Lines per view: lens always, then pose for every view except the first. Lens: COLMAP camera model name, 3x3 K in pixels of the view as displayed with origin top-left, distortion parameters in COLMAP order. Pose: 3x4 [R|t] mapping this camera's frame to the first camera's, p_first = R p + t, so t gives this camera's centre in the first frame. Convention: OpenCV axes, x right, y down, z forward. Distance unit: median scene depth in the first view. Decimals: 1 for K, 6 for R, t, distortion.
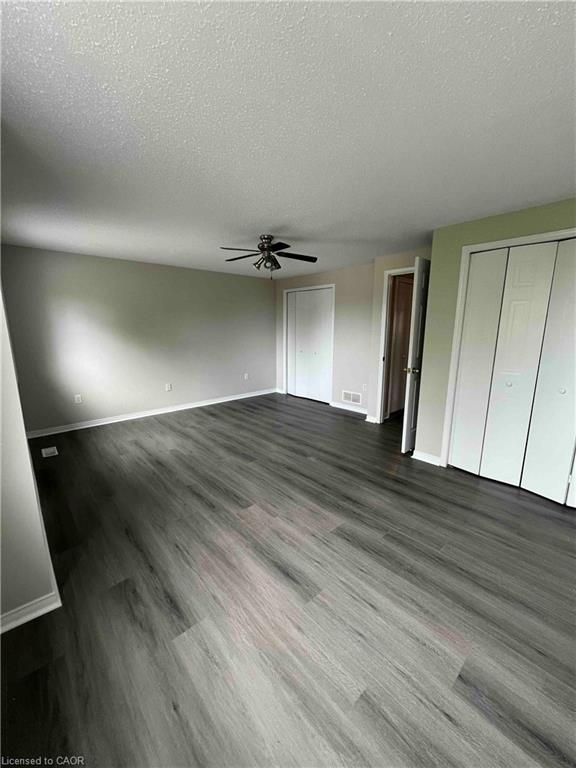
lens RADIAL K [[306.4, 0, 288.0], [0, 306.4, 384.0], [0, 0, 1]] dist [-0.002121, 0.000019]
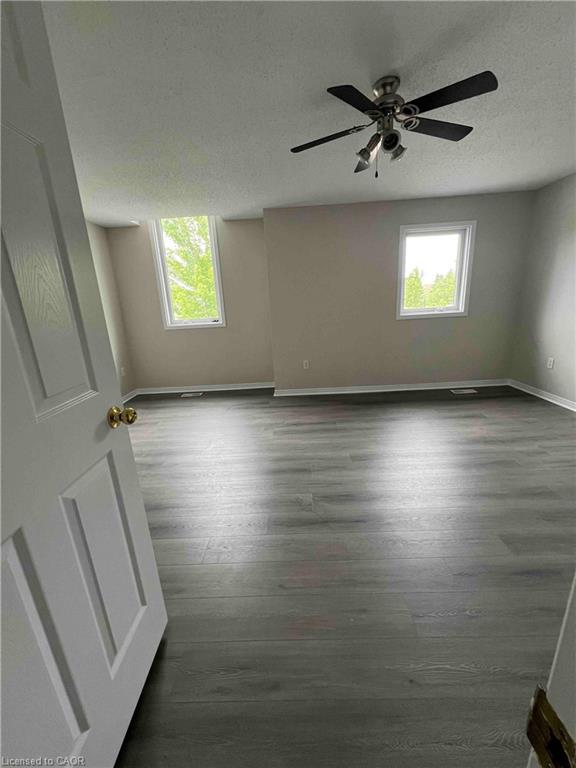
lens RADIAL K [[306.4, 0, 288.0], [0, 306.4, 384.0], [0, 0, 1]] dist [-0.002121, 0.000019]
pose [[-0.680619, 0.231475, -0.695109, 0.529322], [-0.087235, 0.916422, 0.390590, -0.224311], [0.727426, 0.326480, -0.603542, 1.398108]]
